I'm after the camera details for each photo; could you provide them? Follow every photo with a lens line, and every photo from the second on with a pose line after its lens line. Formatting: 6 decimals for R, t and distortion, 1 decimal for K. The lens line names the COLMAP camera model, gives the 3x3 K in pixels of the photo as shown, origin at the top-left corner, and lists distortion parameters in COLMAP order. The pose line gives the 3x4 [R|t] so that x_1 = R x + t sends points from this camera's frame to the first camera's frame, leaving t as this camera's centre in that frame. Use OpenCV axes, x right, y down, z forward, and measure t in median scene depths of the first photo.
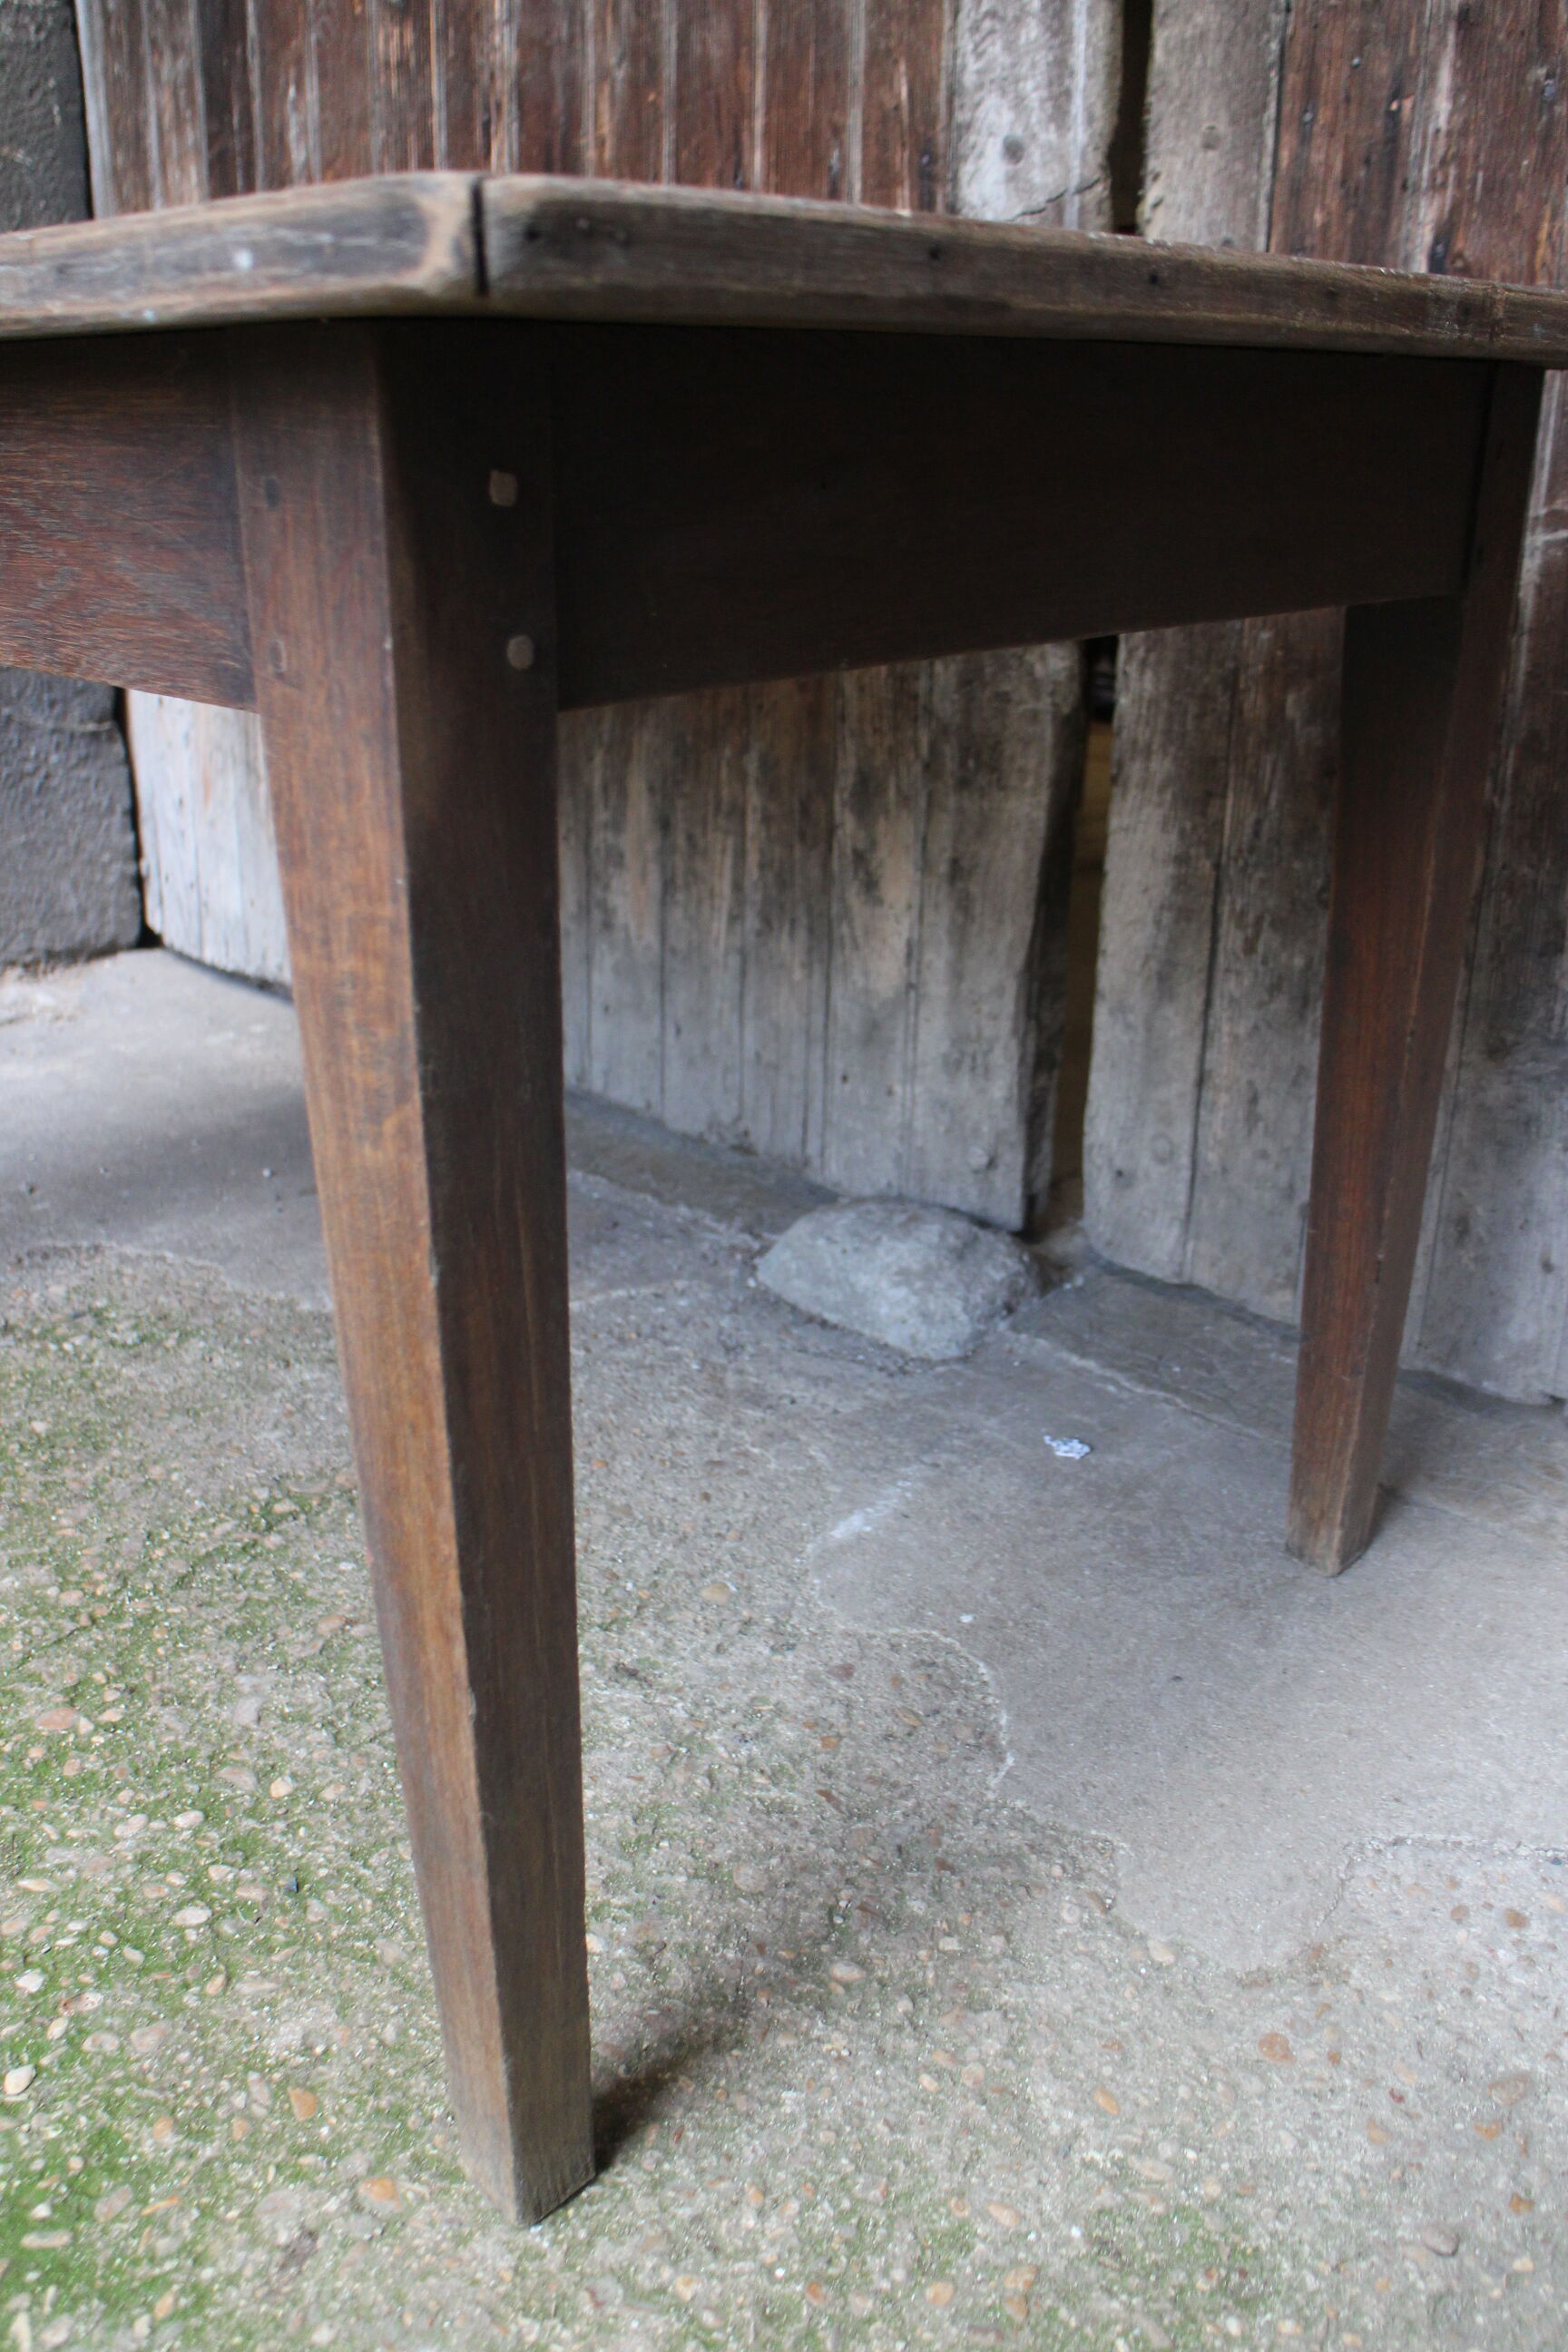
lens RADIAL K [[1958.5, 0, 808.4], [0, 1958.5, 1197.4], [0, 0, 1]] dist [-0.165434, 0.127100]
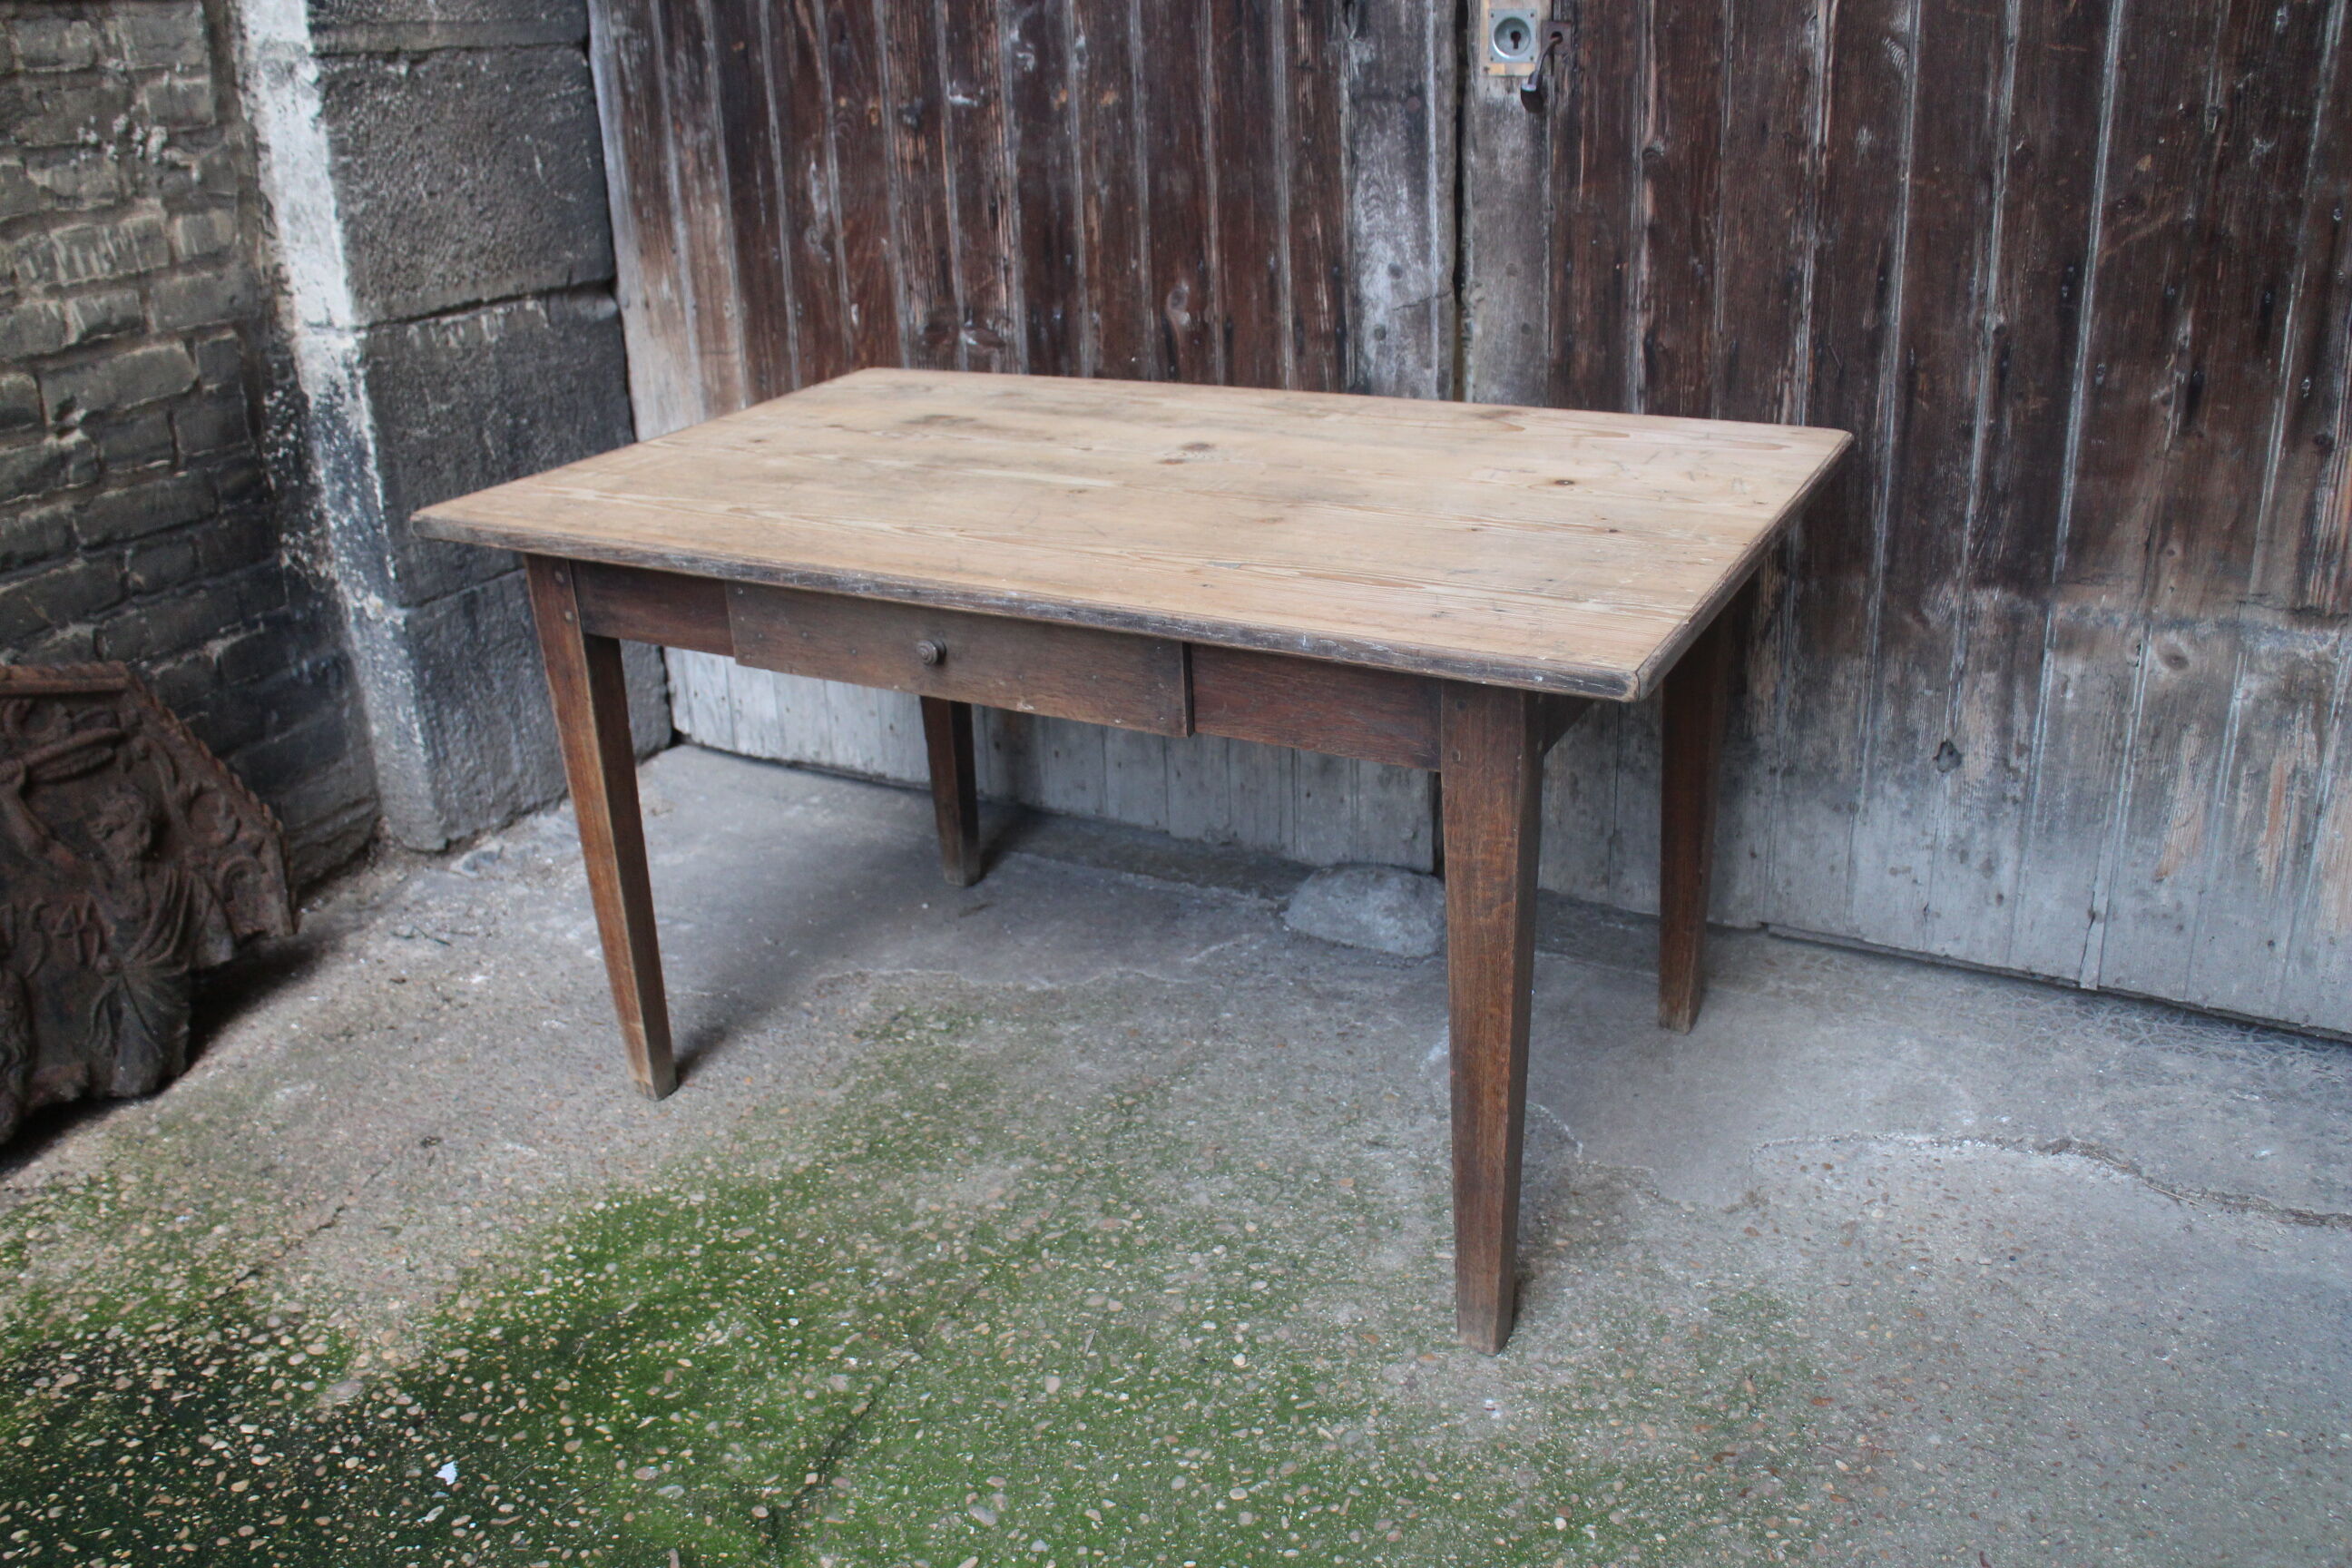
lens RADIAL K [[1958.5, 0, 1200.3], [0, 1958.5, 782.9], [0, 0, 1]] dist [-0.165434, 0.127100]
pose [[0.966845, -0.143309, 0.211360, -0.516507], [0.142566, 0.989606, 0.018829, -0.143677], [-0.211861, 0.011928, 0.977227, -0.720515]]
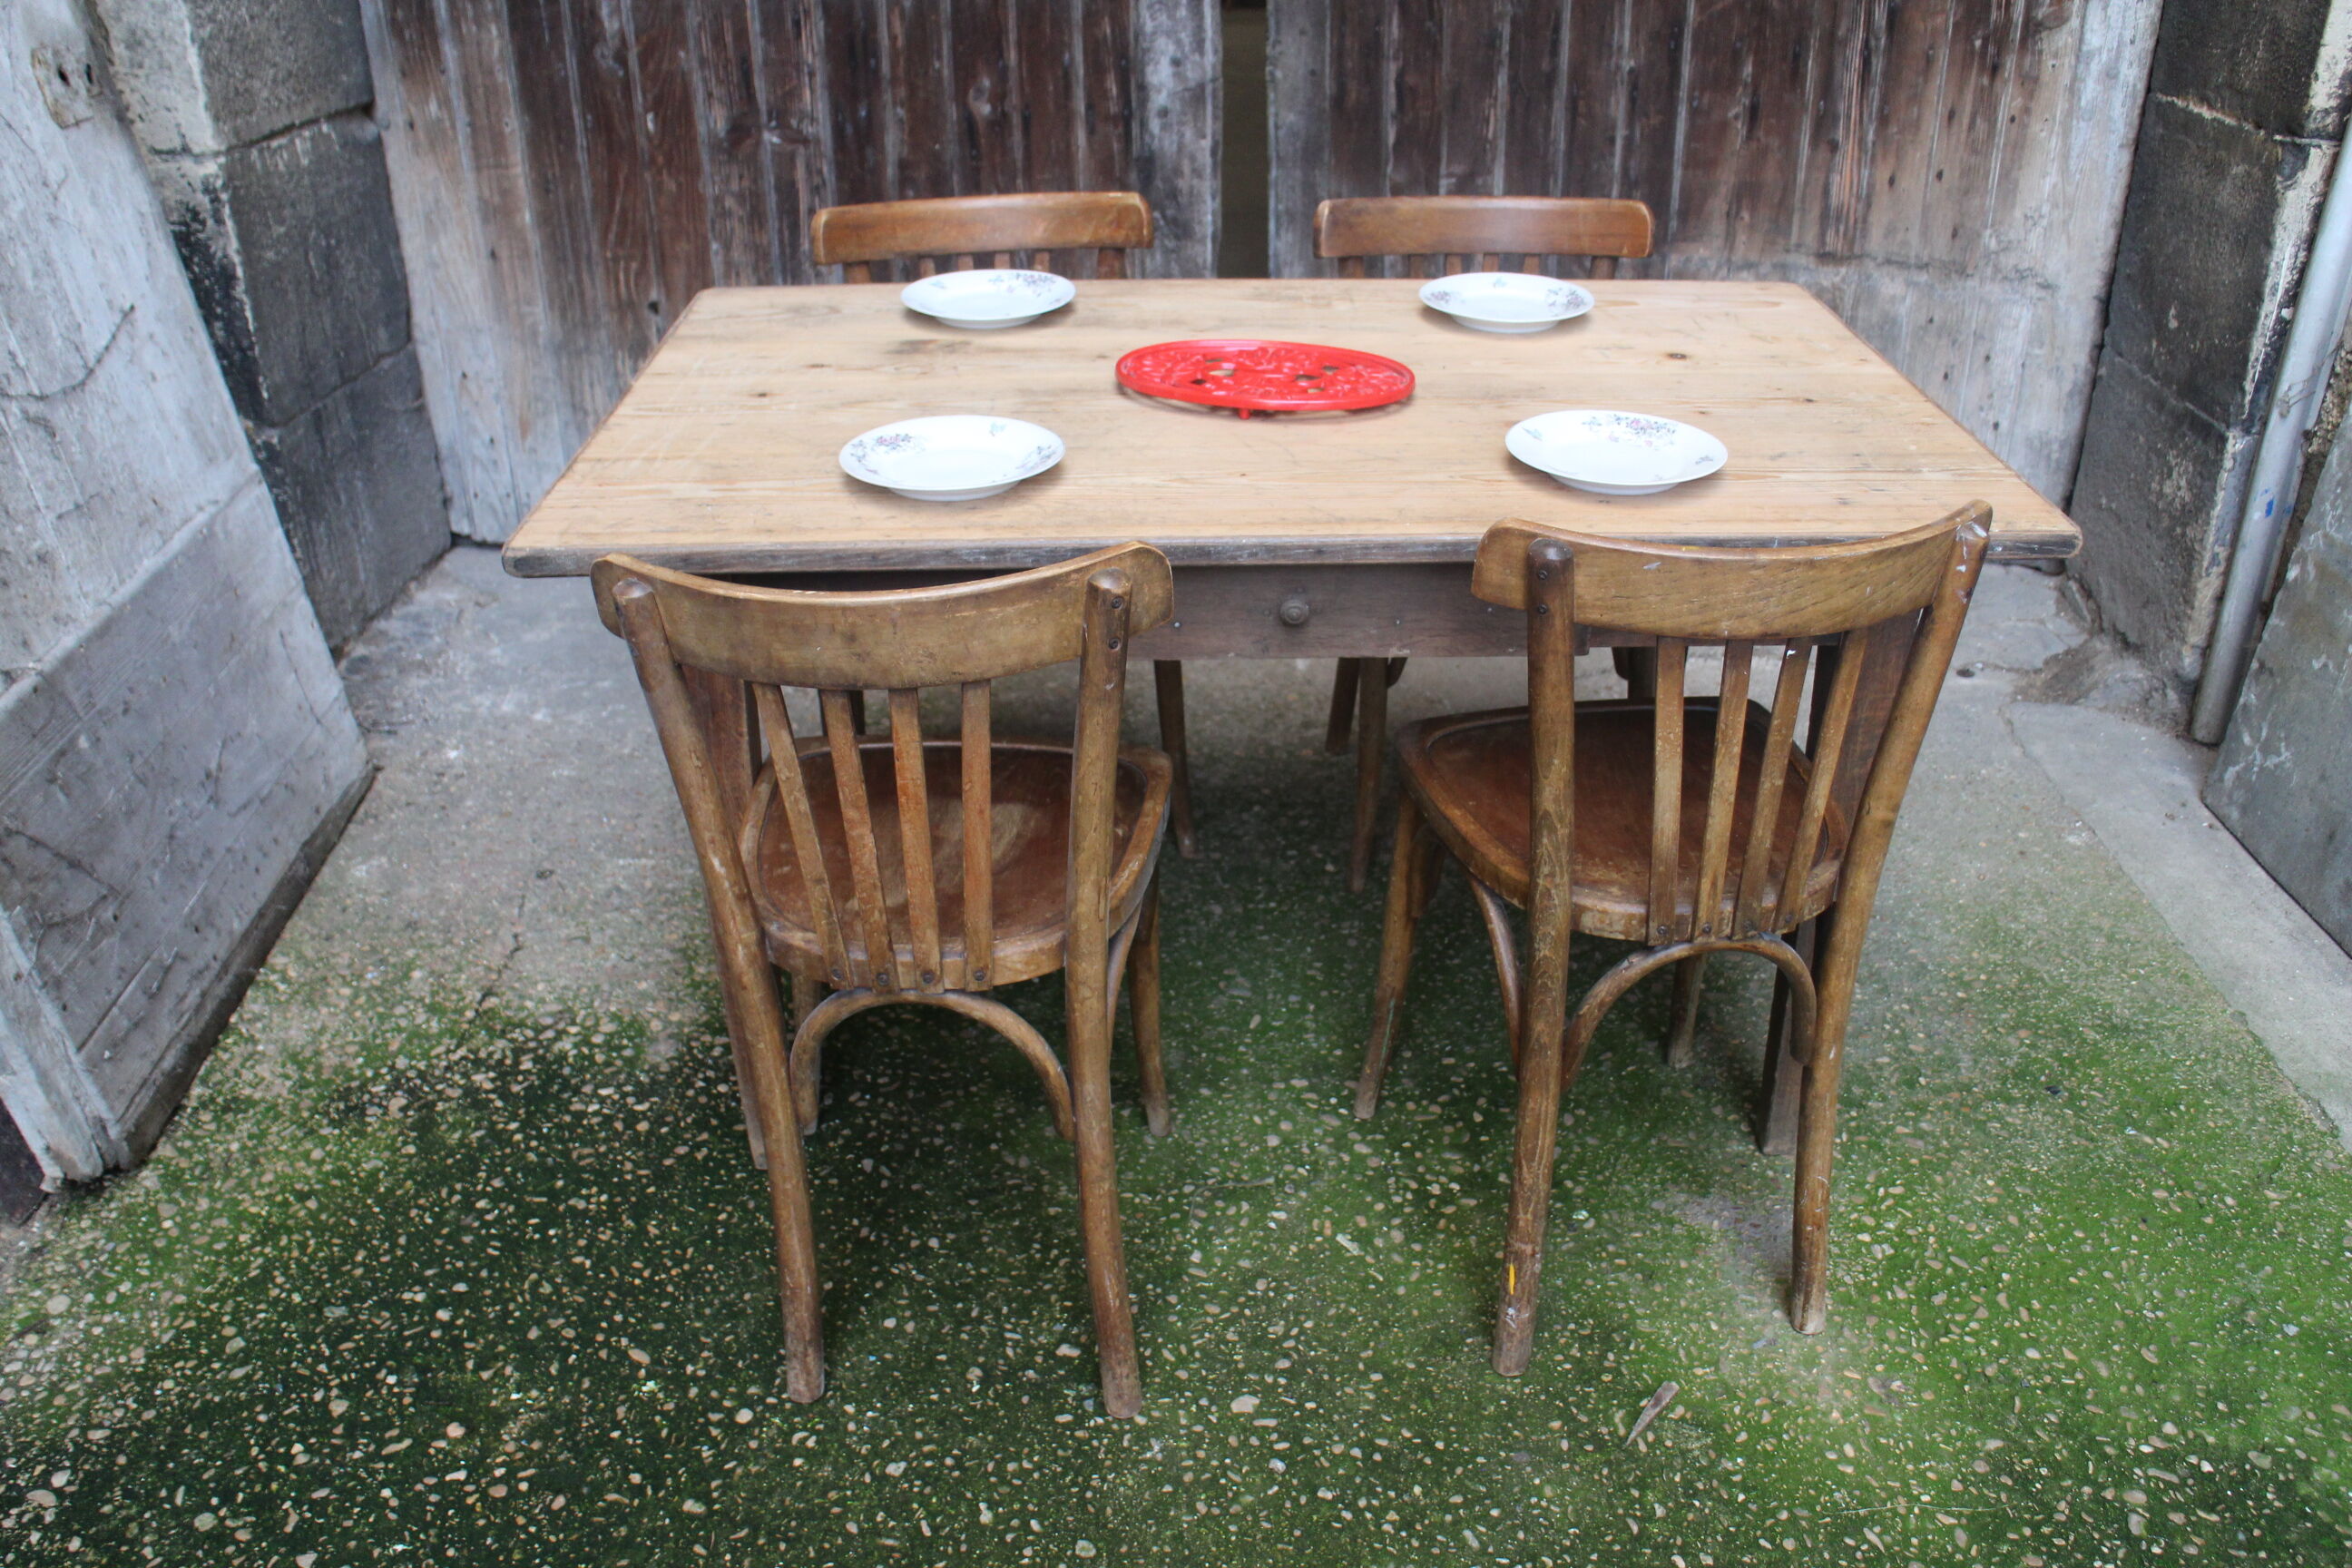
lens RADIAL K [[1908.9, 0, 1190.3], [0, 1908.9, 777.8], [0, 0, 1]] dist [-0.168681, 0.130313]
pose [[0.775167, -0.320436, 0.544460, -1.337529], [0.253269, 0.947156, 0.196850, -0.187934], [-0.578766, -0.014696, 0.815361, -0.807289]]
